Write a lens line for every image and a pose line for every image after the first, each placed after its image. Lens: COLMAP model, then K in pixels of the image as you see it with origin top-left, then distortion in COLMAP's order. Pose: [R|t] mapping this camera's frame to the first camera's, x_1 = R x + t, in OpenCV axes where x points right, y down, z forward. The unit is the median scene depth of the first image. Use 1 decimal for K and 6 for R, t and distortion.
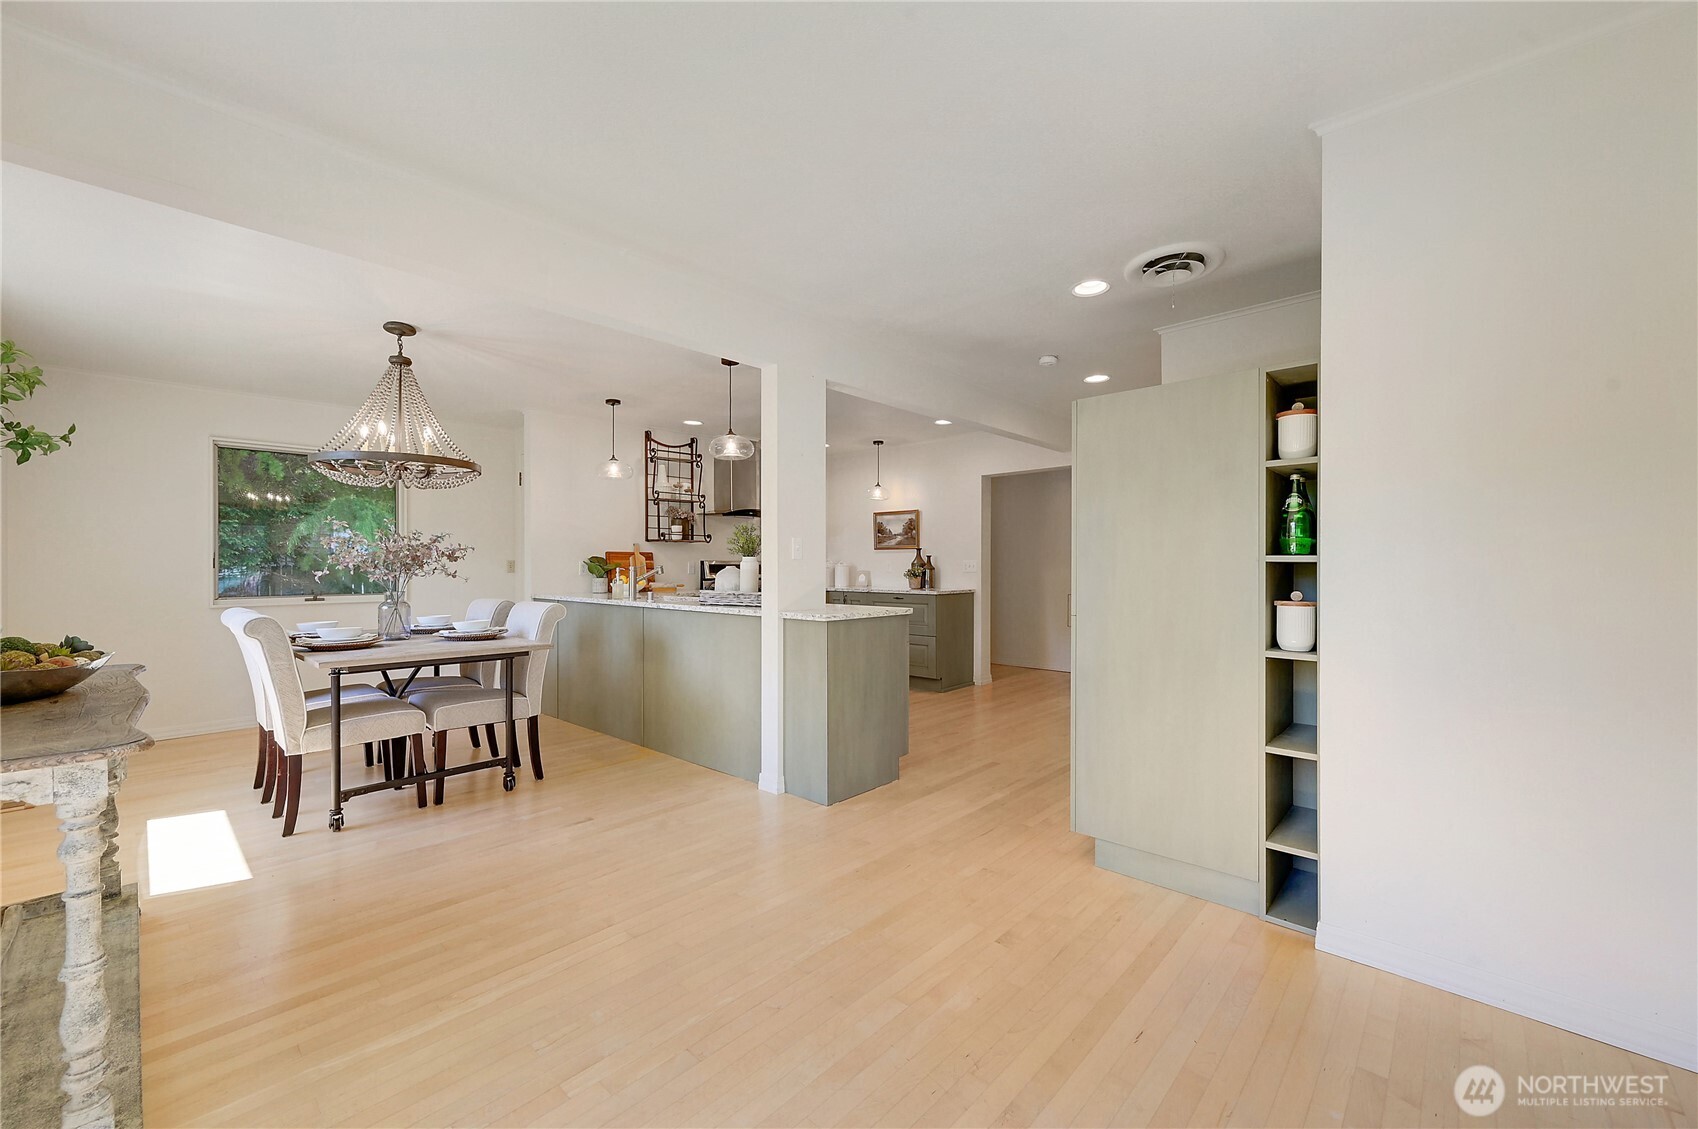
lens RADIAL K [[673.6, 0, 839.3], [0, 673.6, 560.5], [0, 0, 1]] dist [-0.000429, 0.001356]
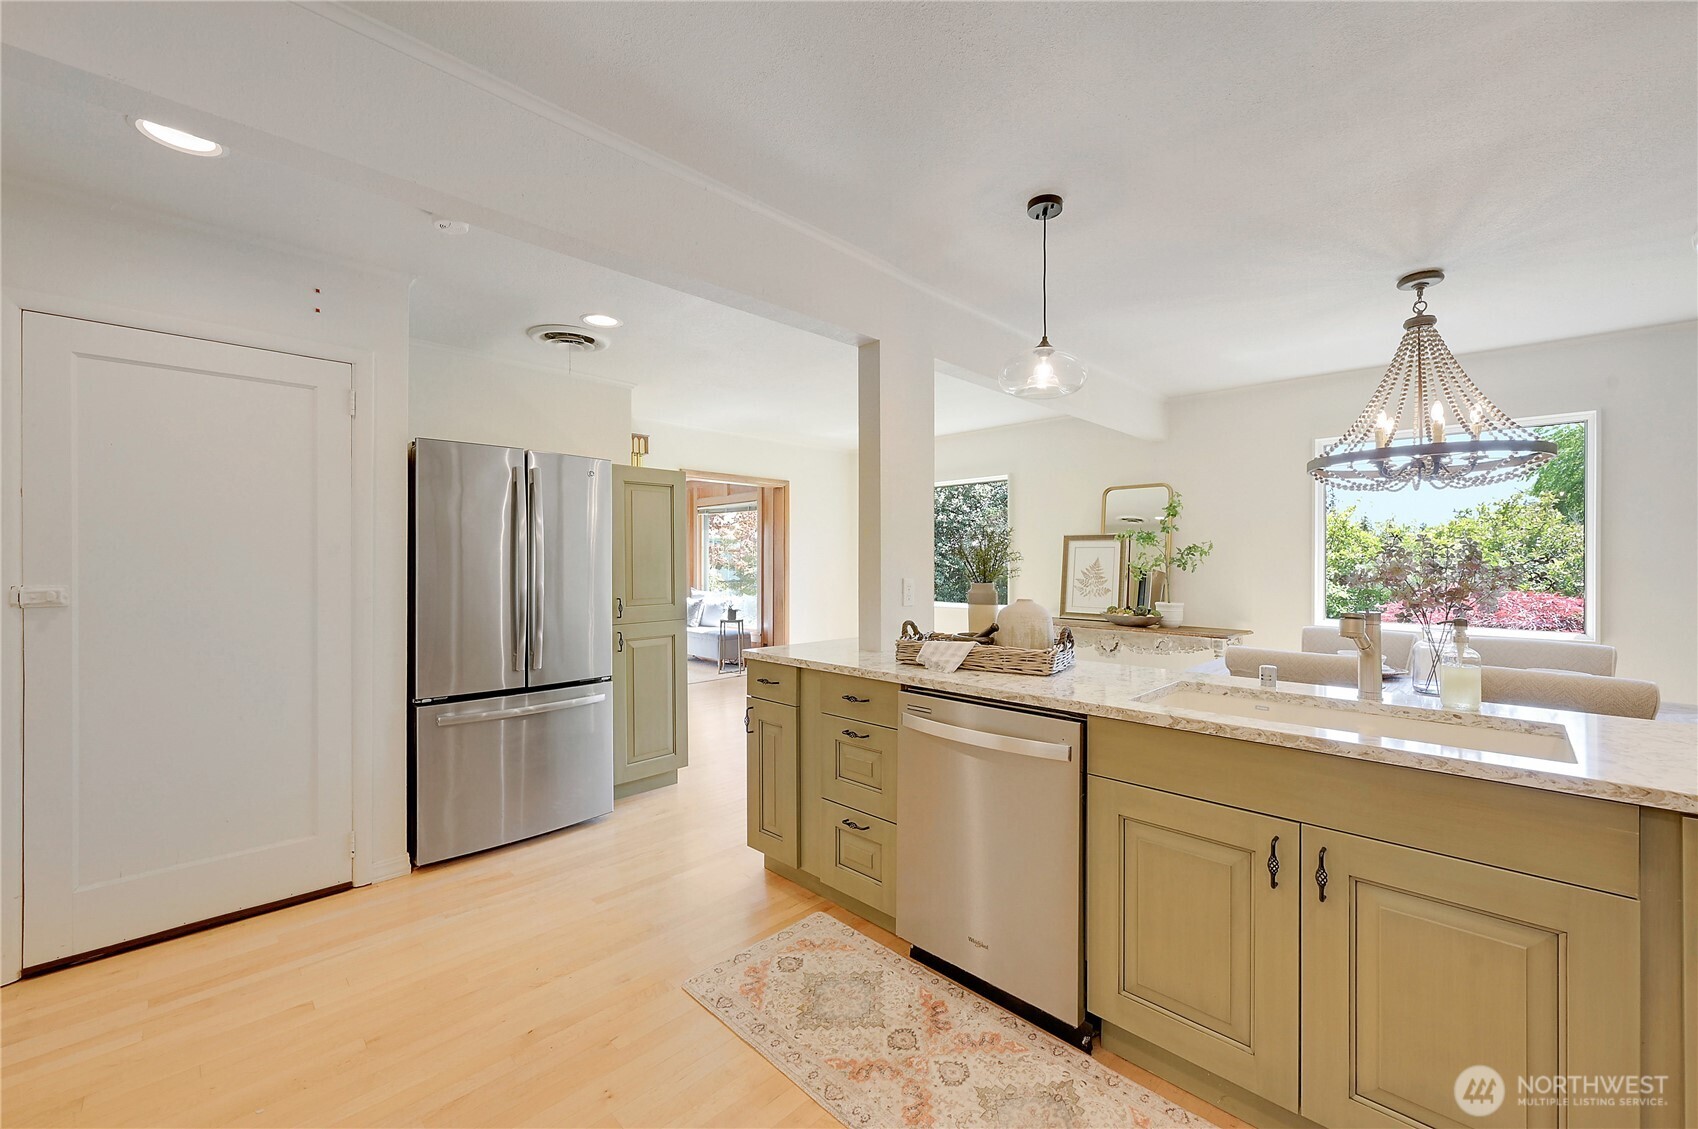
lens RADIAL K [[673.6, 0, 855.9], [0, 673.6, 560.6], [0, 0, 1]] dist [-0.000429, 0.001356]
pose [[-0.999926, -0.000826, 0.012165, -0.018398], [-0.000957, 0.999941, -0.010820, -0.015258], [-0.012155, -0.010831, -0.999867, 1.357395]]
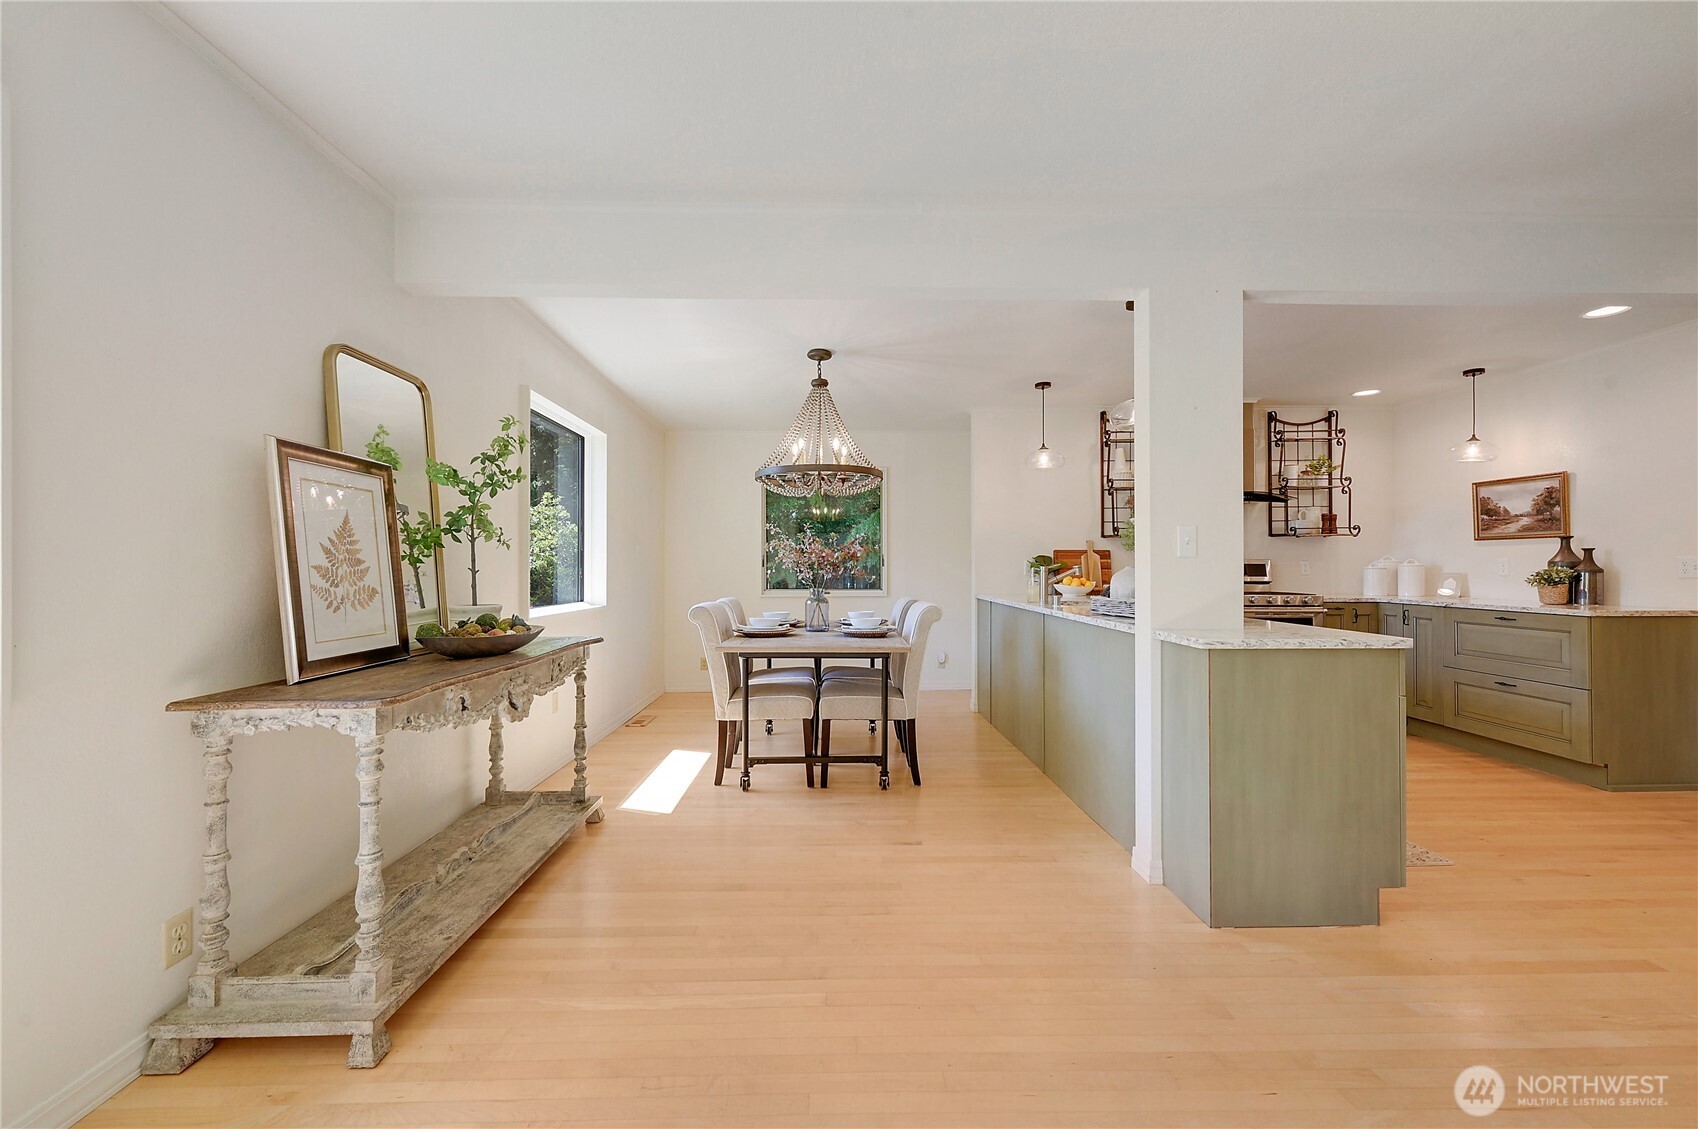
lens RADIAL K [[673.6, 0, 848.1], [0, 673.6, 560.6], [0, 0, 1]] dist [-0.000429, 0.001356]
pose [[0.703100, -0.005494, -0.711070, 0.140007], [0.005533, 0.999982, -0.002254, 0.001900], [0.711070, -0.002350, 0.703118, 0.189923]]
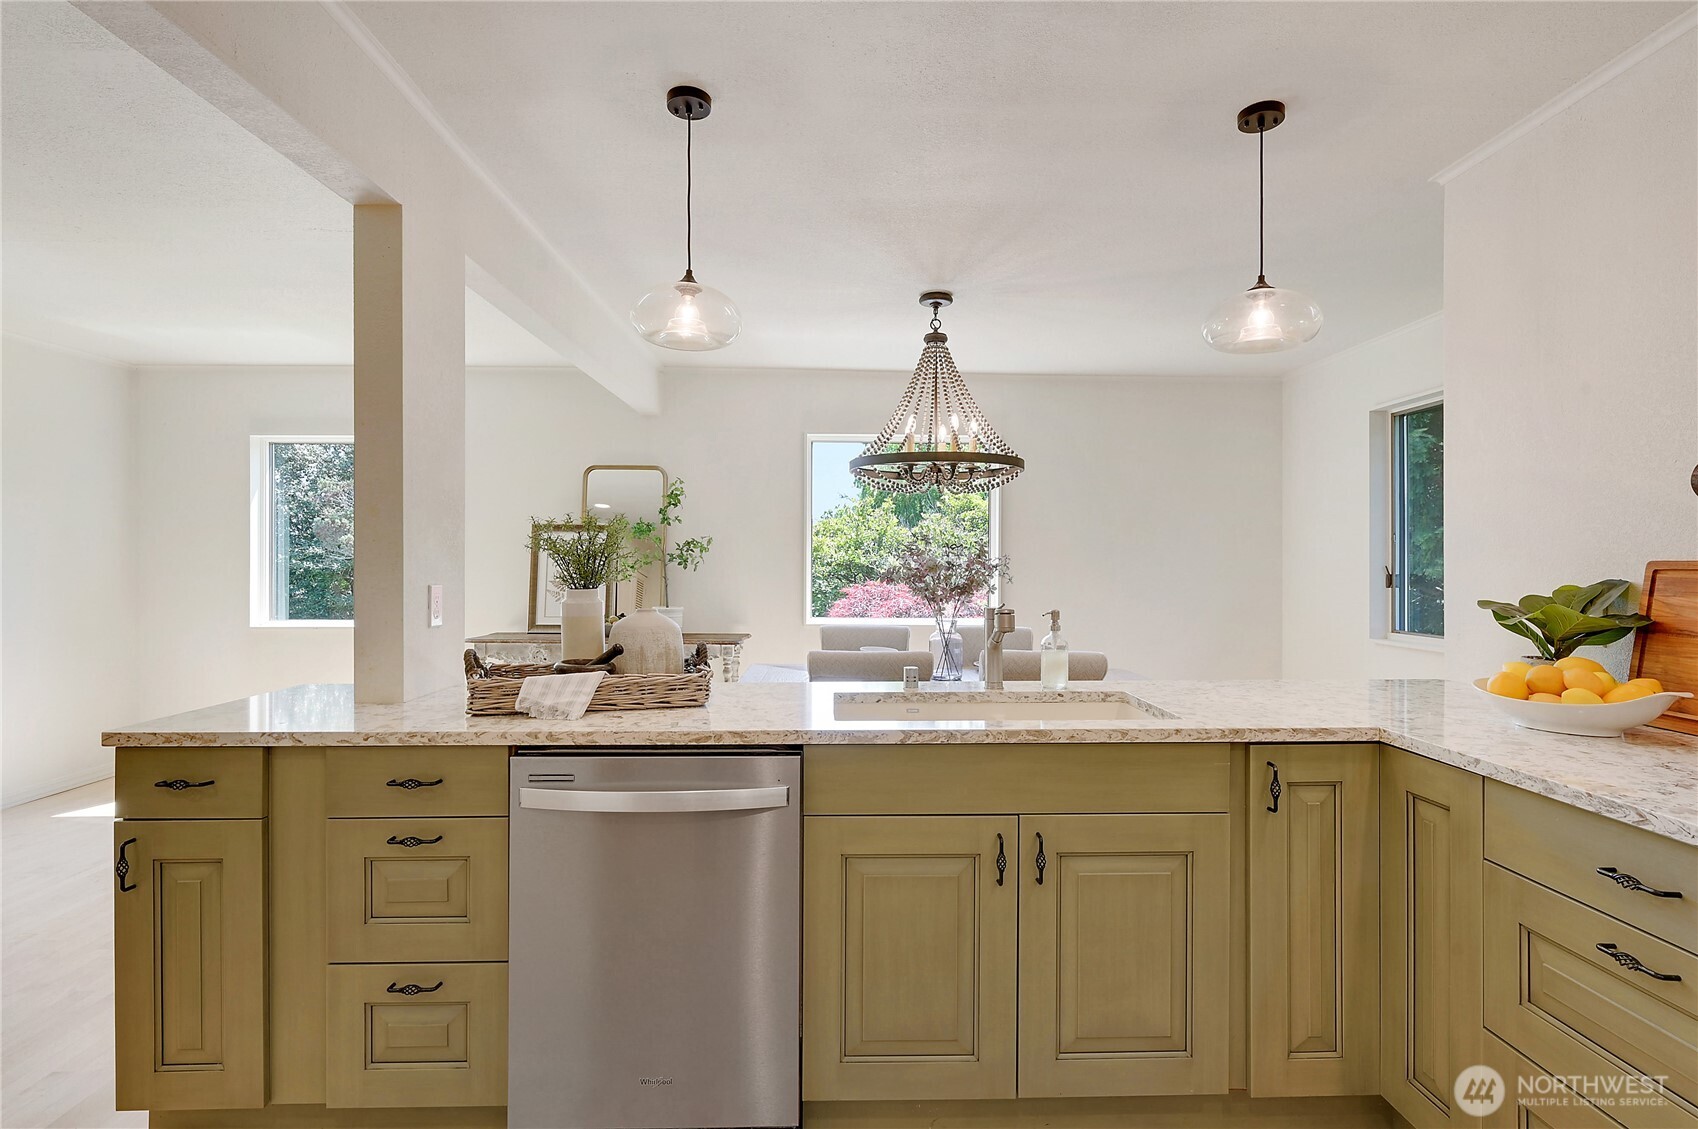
lens RADIAL K [[841.3, 0, 855.1], [0, 841.3, 561.9], [0, 0, 1]] dist [0.000779, -0.000350]
pose [[-0.707271, 0.000962, -0.706942, 0.112302], [0.004104, 0.999988, -0.002744, -0.016906], [0.706931, -0.004842, -0.707266, 1.274059]]
